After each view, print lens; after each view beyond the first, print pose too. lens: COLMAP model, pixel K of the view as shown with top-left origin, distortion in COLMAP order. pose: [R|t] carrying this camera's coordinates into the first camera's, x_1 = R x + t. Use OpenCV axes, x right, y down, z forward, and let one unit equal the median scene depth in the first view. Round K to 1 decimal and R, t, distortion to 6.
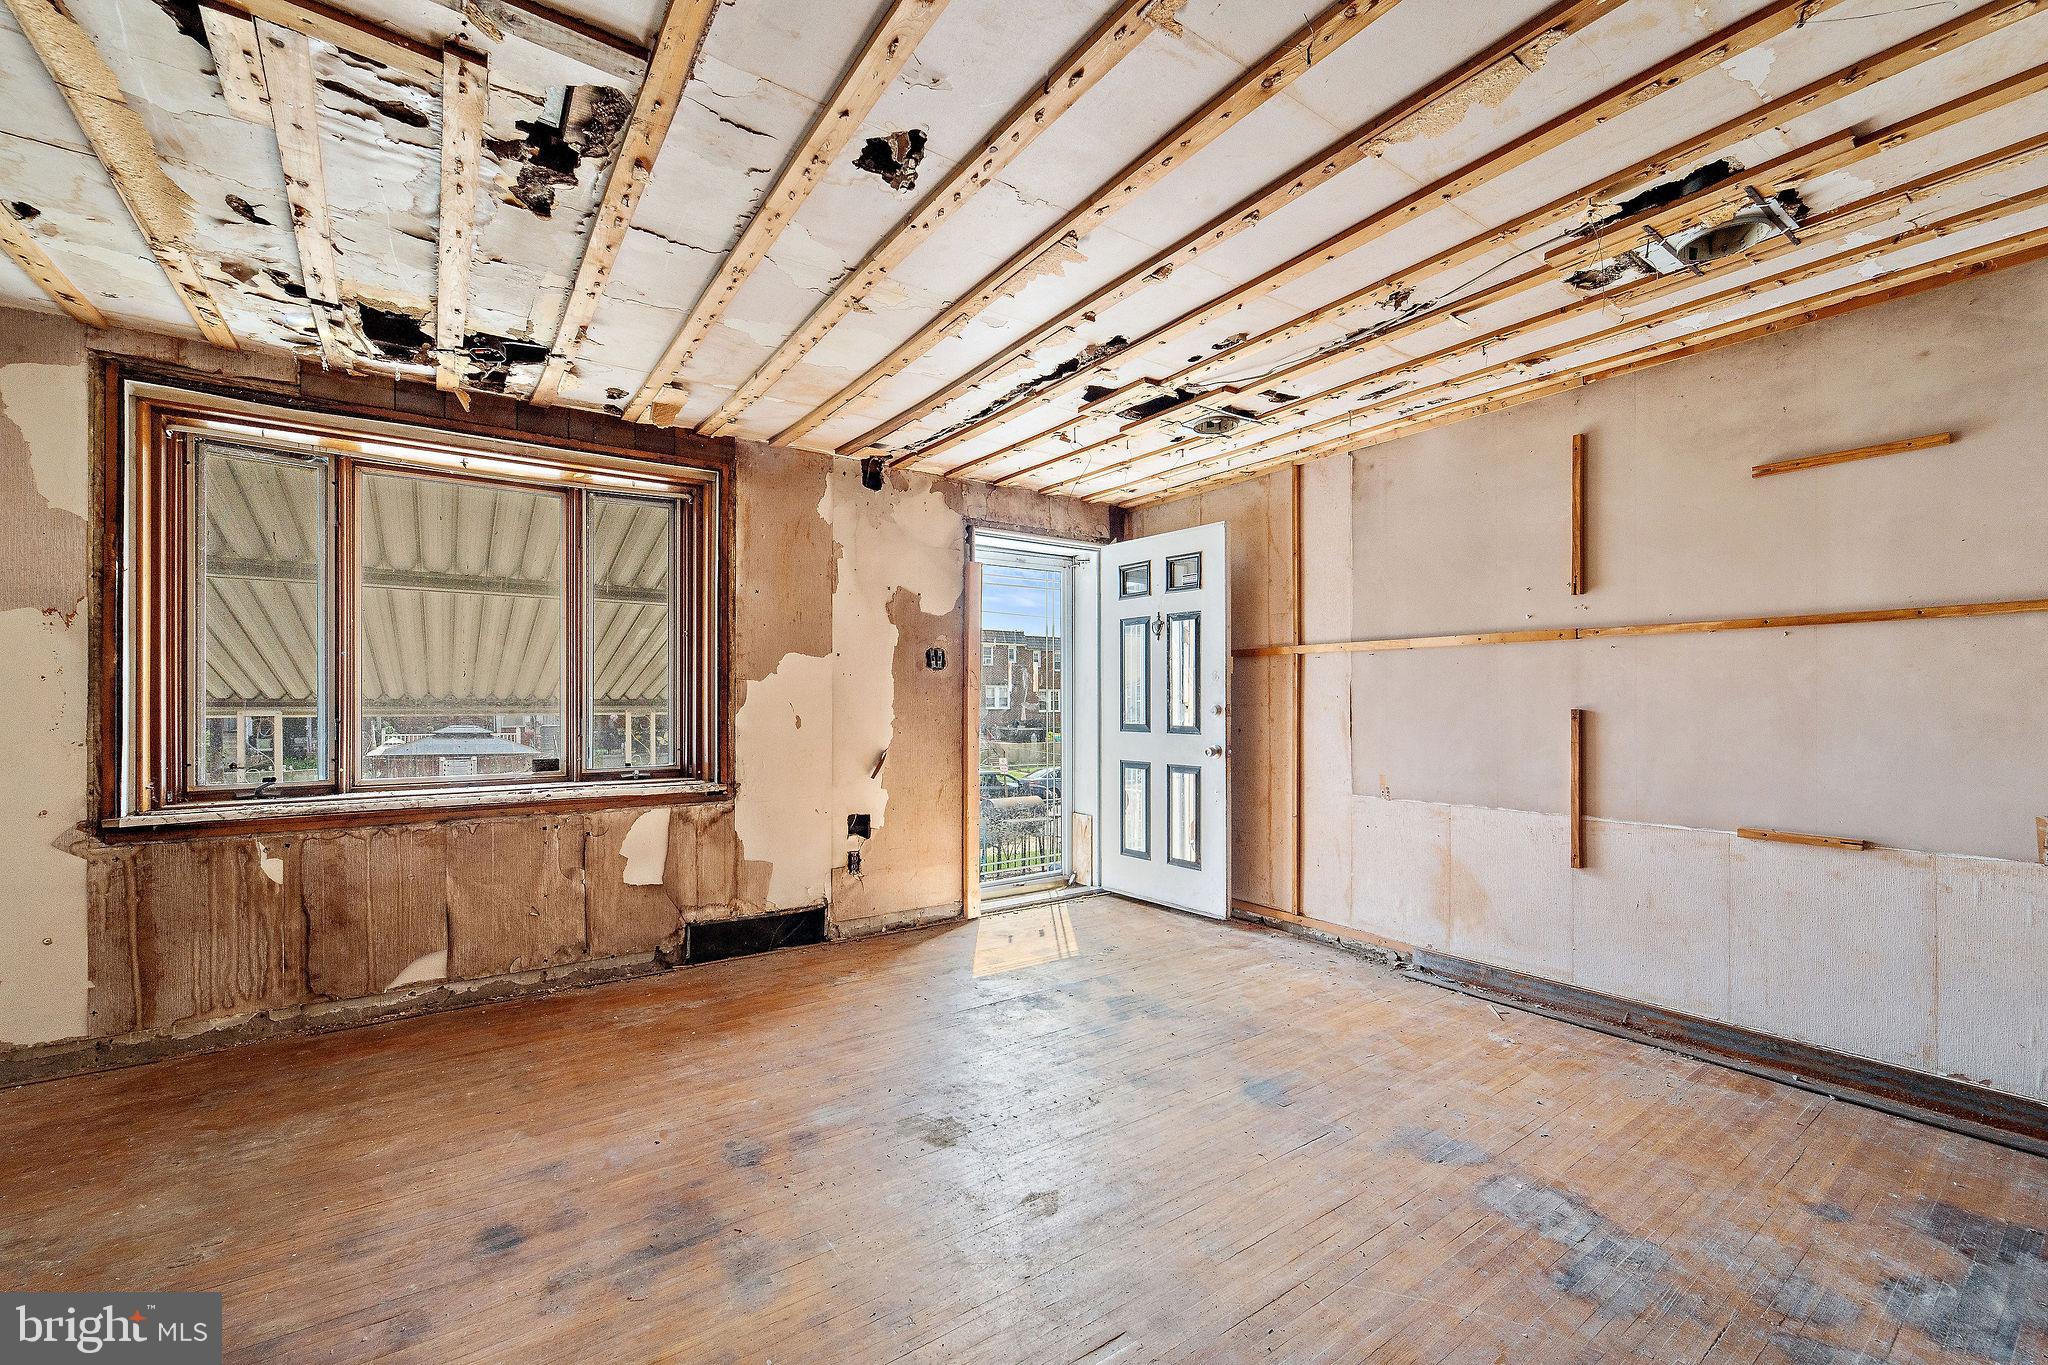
lens RADIAL K [[825.4, 0, 1048.5], [0, 825.4, 740.5], [0, 0, 1]] dist [-0.001233, -0.000163]
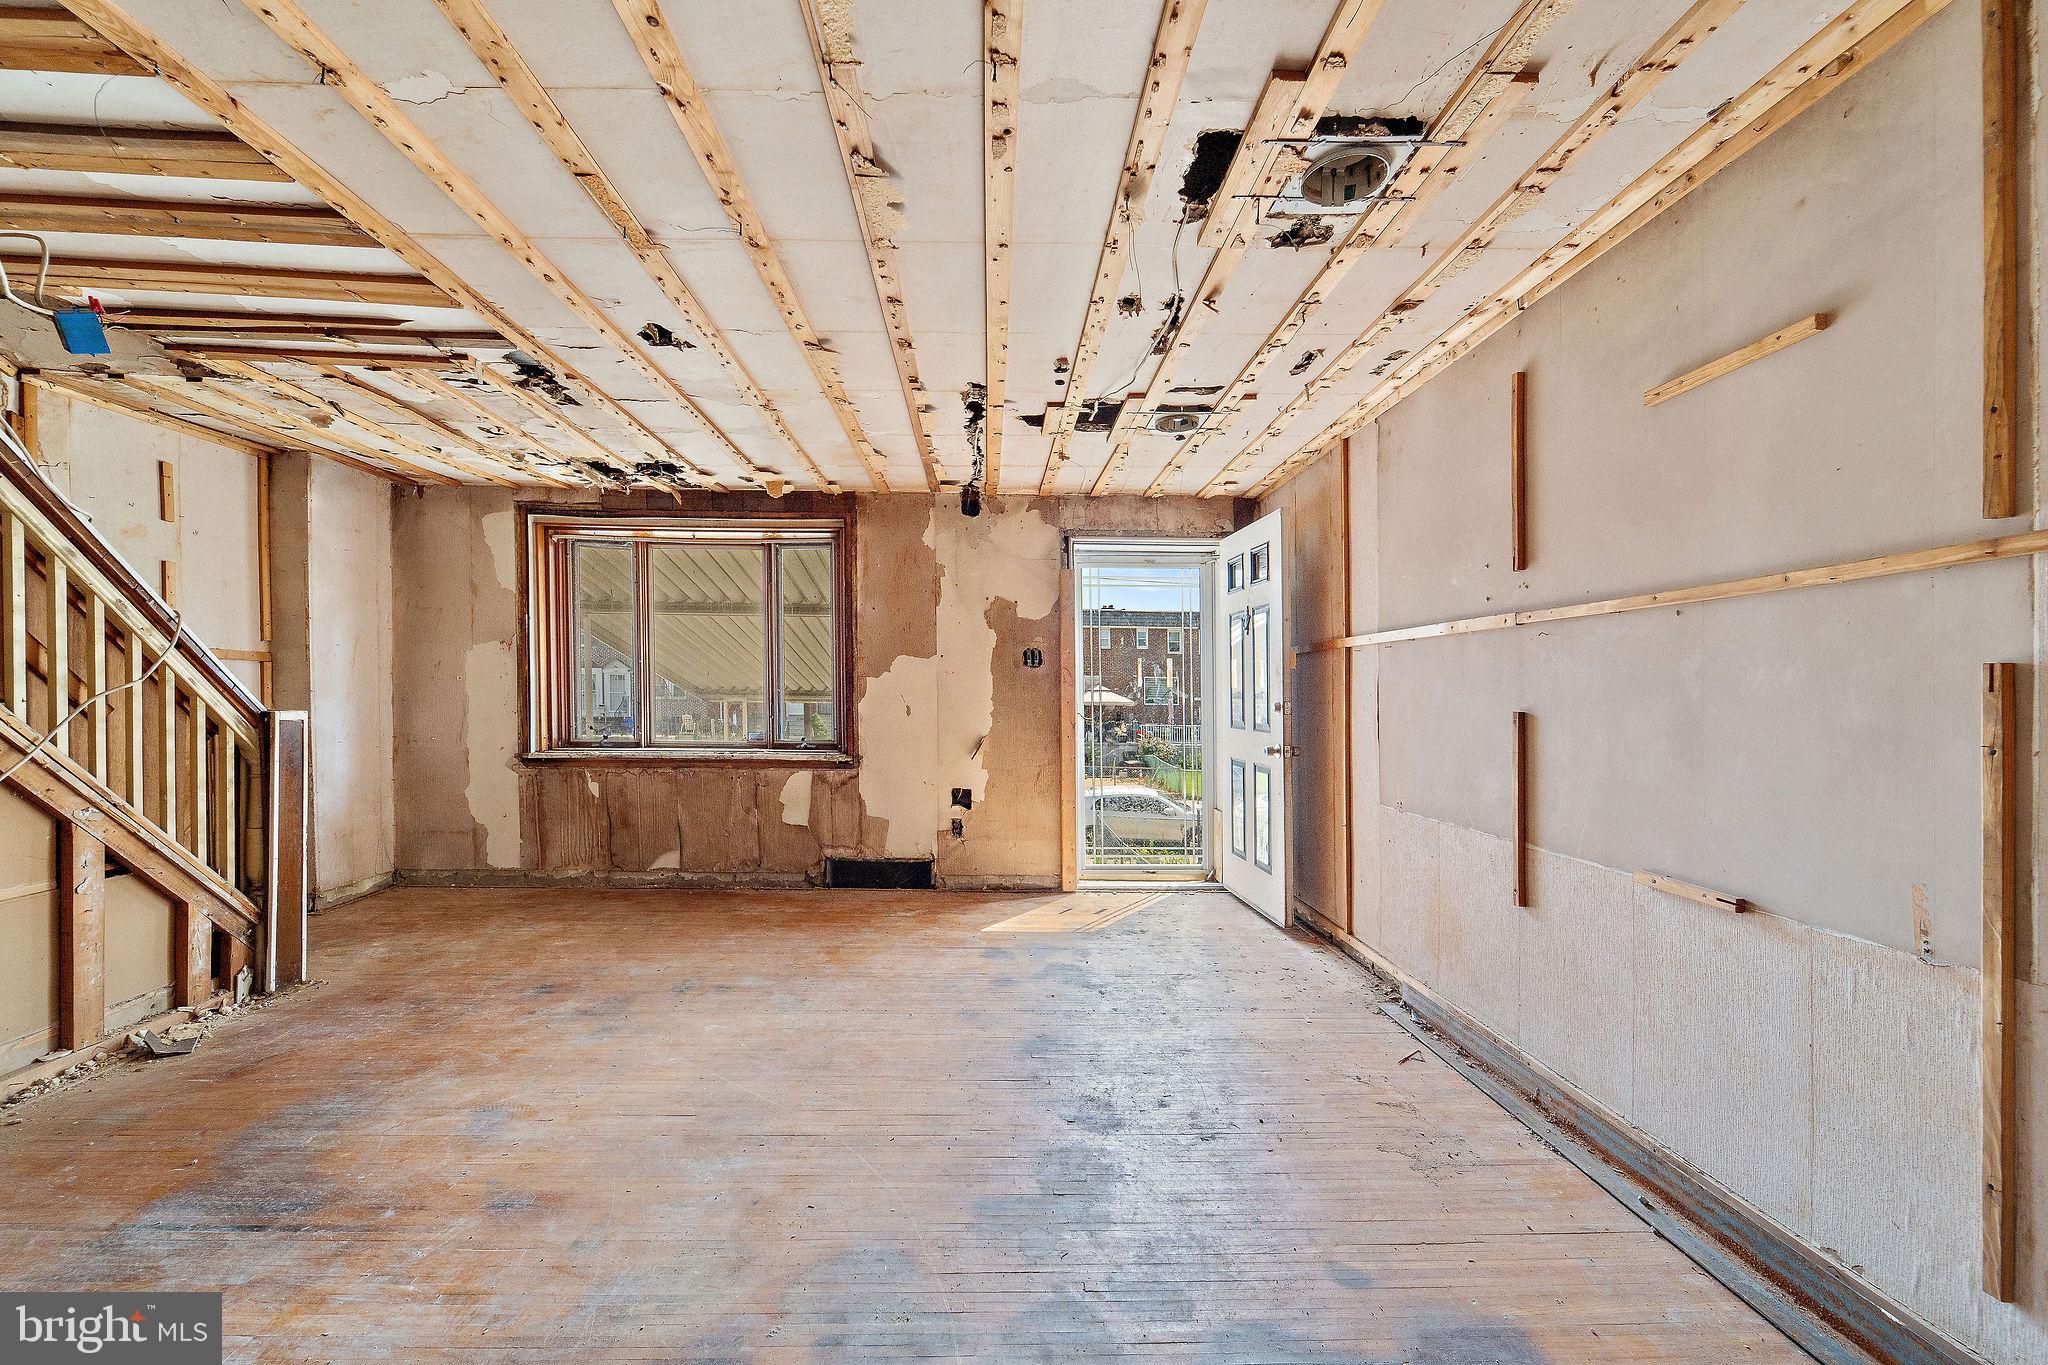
lens RADIAL K [[848.4, 0, 1026.5], [0, 848.4, 762.7], [0, 0, 1]] dist [-0.000793, -0.000551]
pose [[0.829661, 0.054219, -0.555629, 0.603617], [-0.037676, 0.998441, 0.041172, -0.003152], [0.556995, -0.013225, 0.830410, 0.027347]]
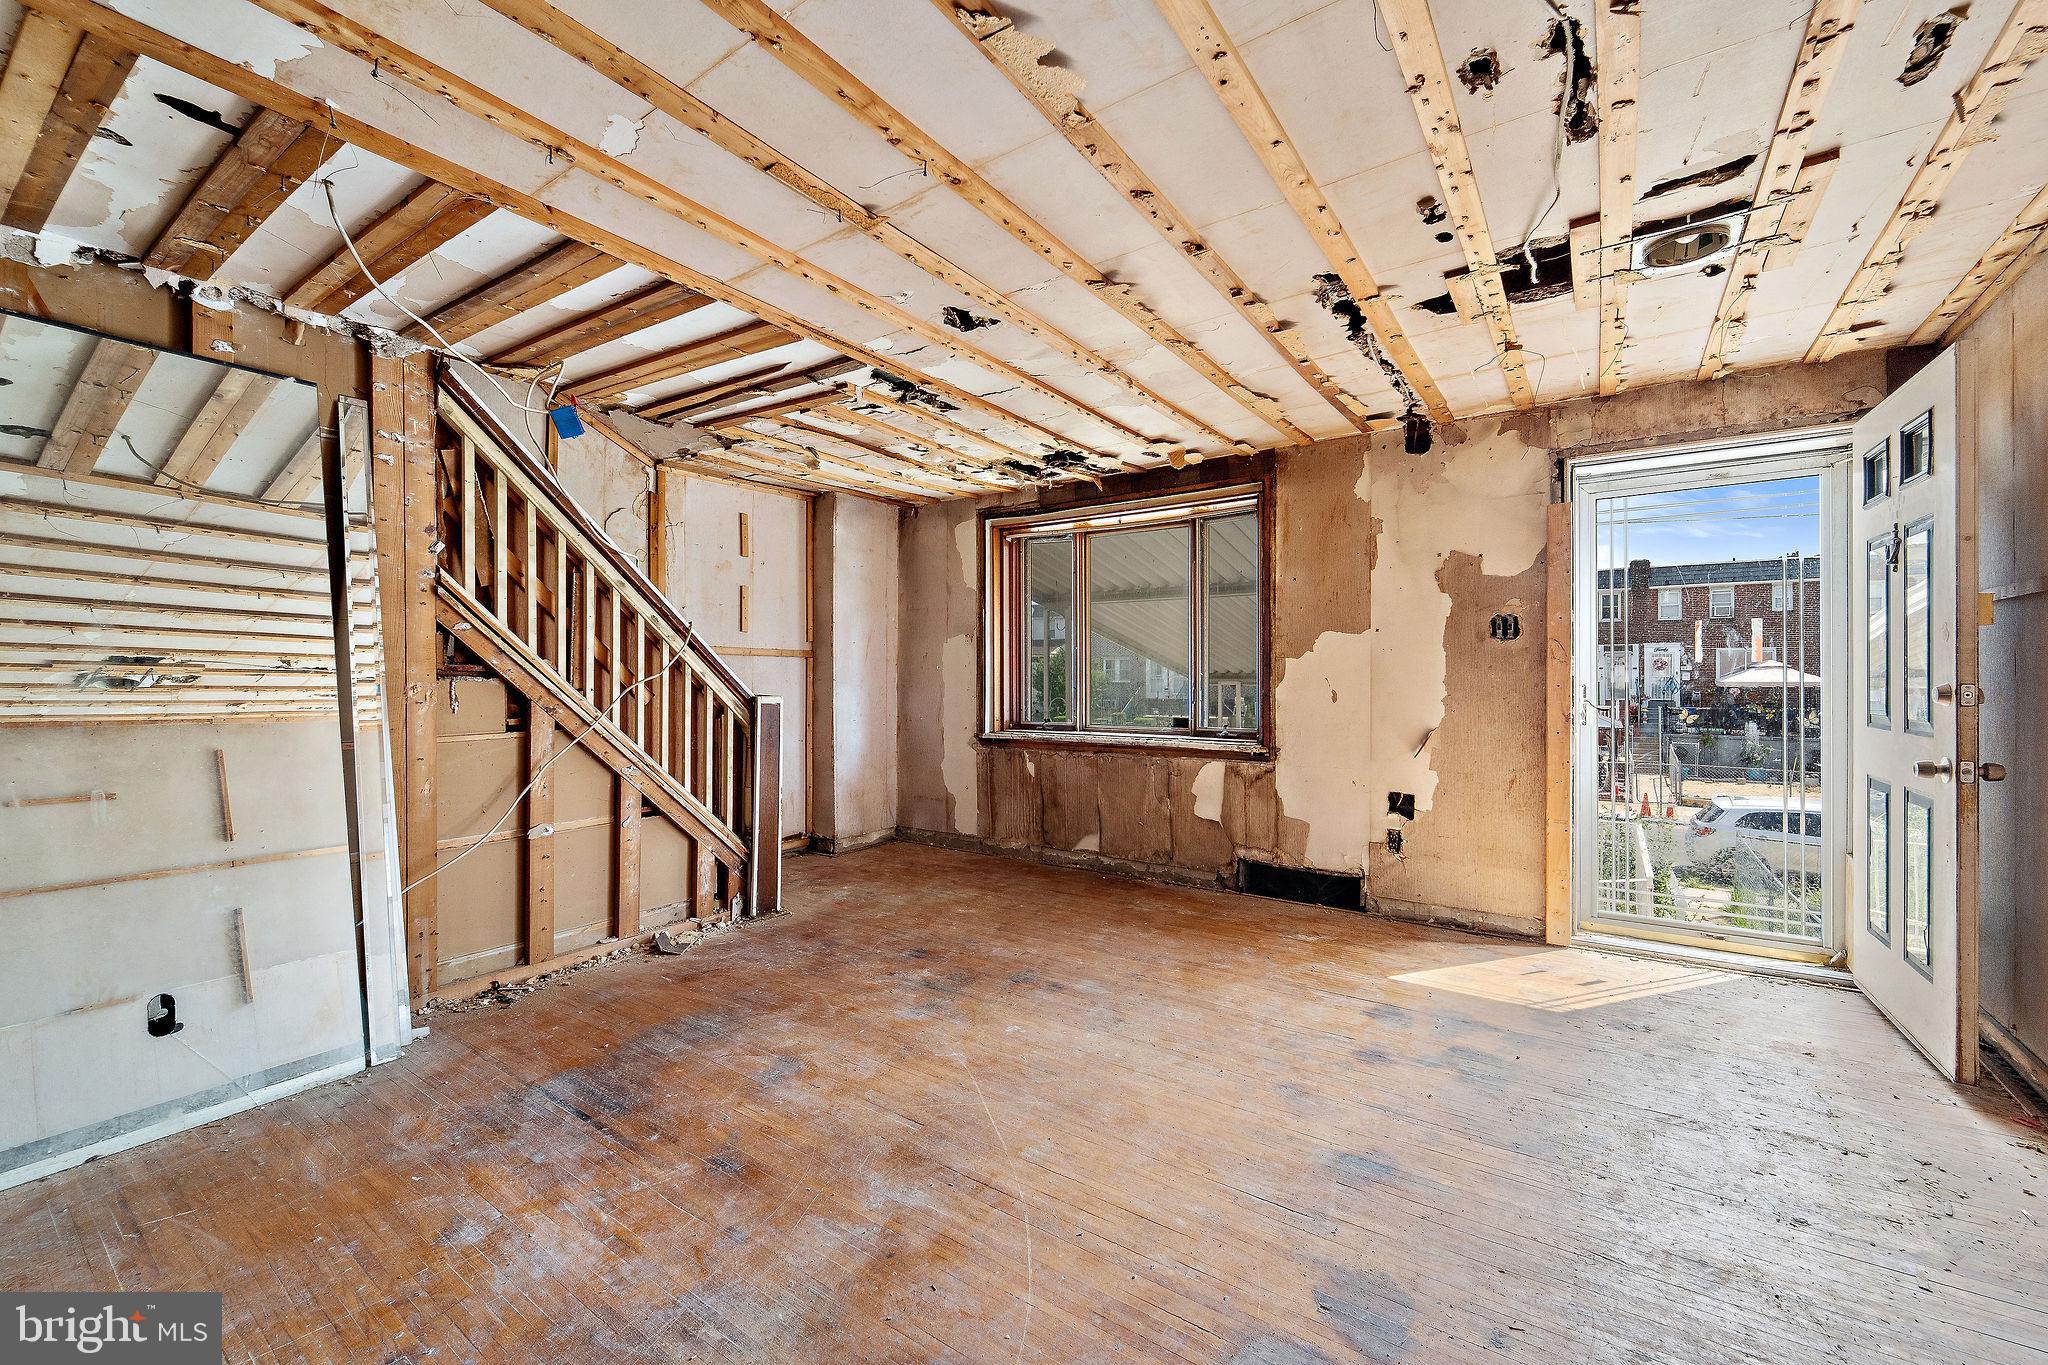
lens RADIAL K [[839.7, 0, 1023.5], [0, 839.7, 730.1], [0, 0, 1]] dist [-0.000441, -0.001019]
pose [[0.320412, 0.062042, -0.945244, 0.629008], [-0.042830, 0.997781, 0.050972, -0.017899], [0.946310, 0.024153, 0.322358, 0.291043]]
